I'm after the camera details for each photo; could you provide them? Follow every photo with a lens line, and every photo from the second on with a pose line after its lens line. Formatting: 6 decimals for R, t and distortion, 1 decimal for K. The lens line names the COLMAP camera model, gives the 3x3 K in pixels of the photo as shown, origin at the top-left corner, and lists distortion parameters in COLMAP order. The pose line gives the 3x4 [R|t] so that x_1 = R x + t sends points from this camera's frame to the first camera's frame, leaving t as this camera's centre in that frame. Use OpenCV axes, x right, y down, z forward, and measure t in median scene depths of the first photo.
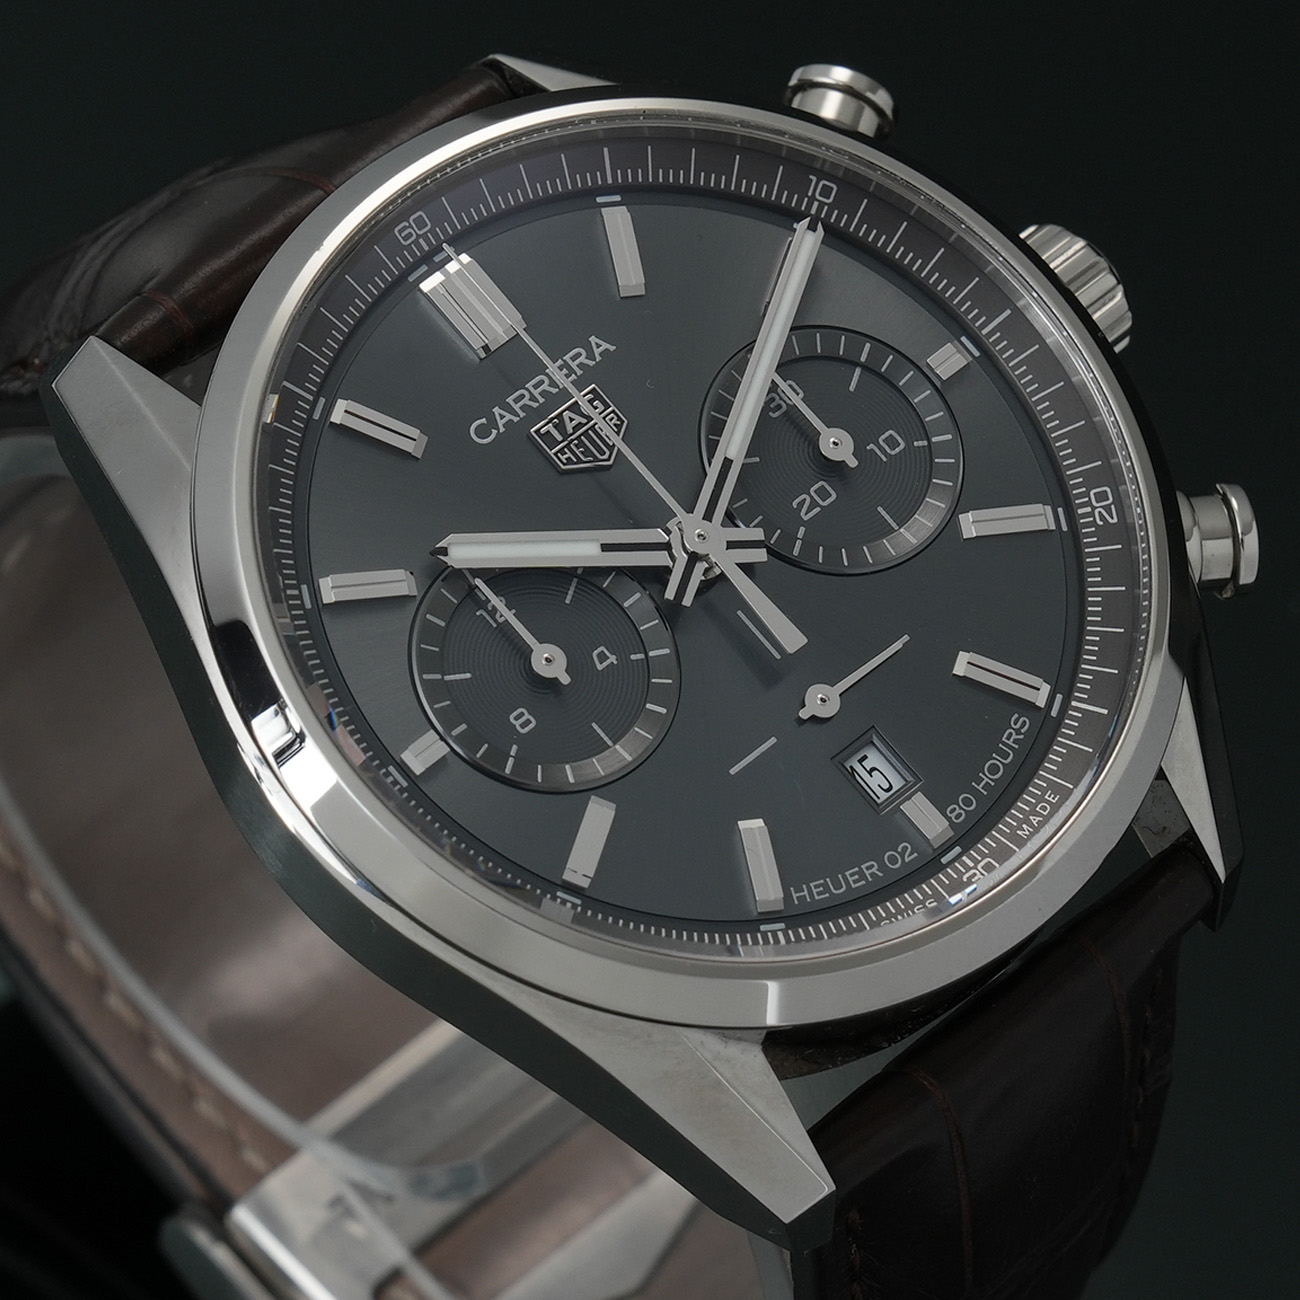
lens RADIAL K [[9511.3, 0, 650.0], [0, 9511.3, 650.0], [0, 0, 1]] dist [-0.650218, 45.479001]
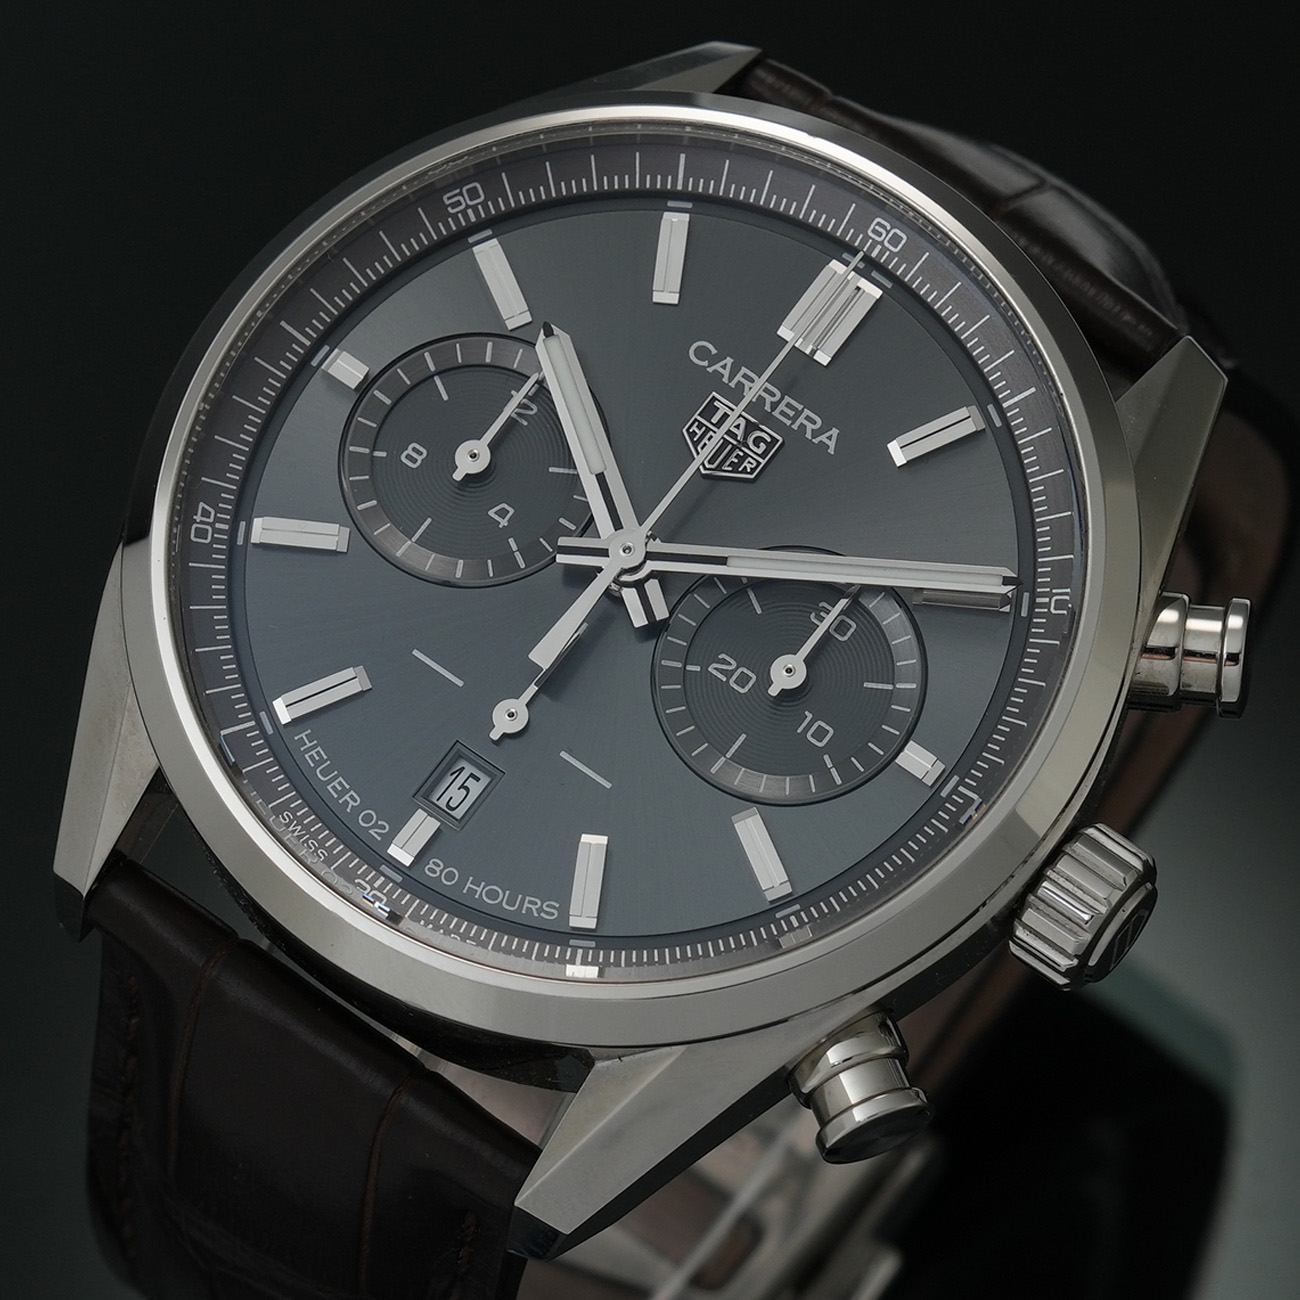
lens RADIAL K [[9511.3, 0, 650.0], [0, 9511.3, 650.0], [0, 0, 1]] dist [-0.650218, 45.479001]
pose [[0.155788, 0.818770, -0.552580, 0.571834], [-0.837010, 0.406481, 0.366316, -0.379317], [0.524543, 0.405448, 0.748644, 0.245408]]
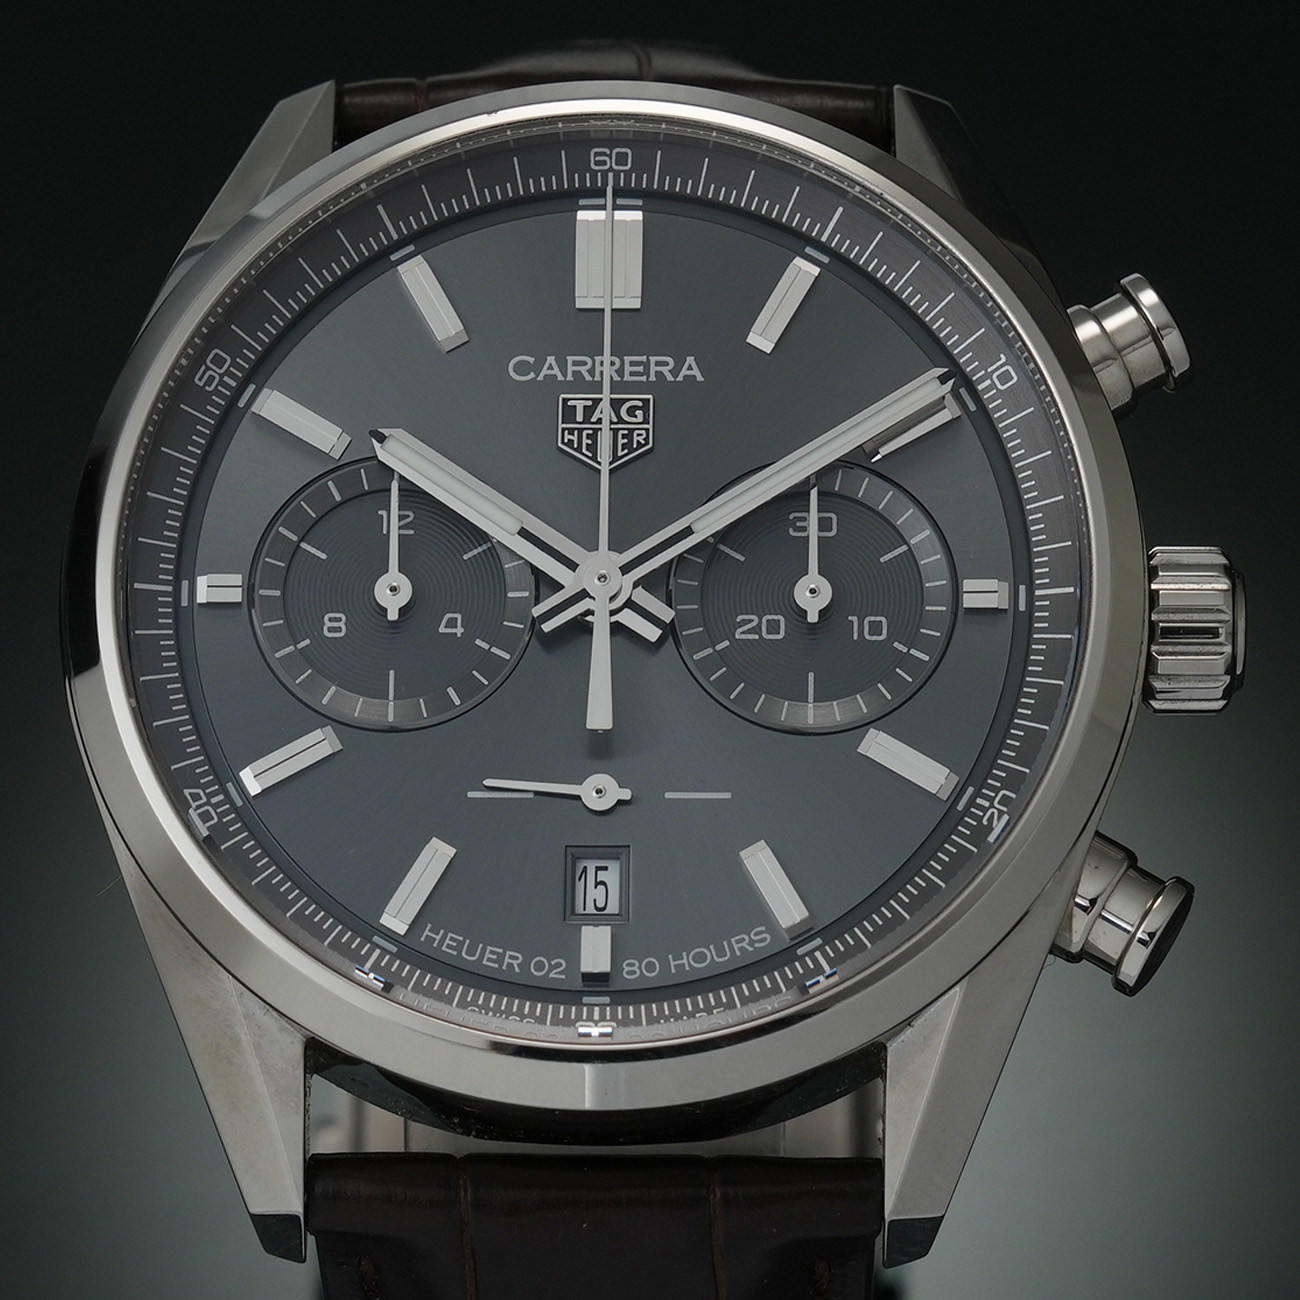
lens RADIAL K [[9511.3, 0, 650.0], [0, 9511.3, 650.0], [0, 0, 1]] dist [-0.650218, 45.479001]
pose [[0.706376, 0.565434, -0.425814, 0.418601], [-0.541786, 0.819032, 0.188825, -0.188757], [0.455523, 0.097319, 0.884889, 0.154649]]
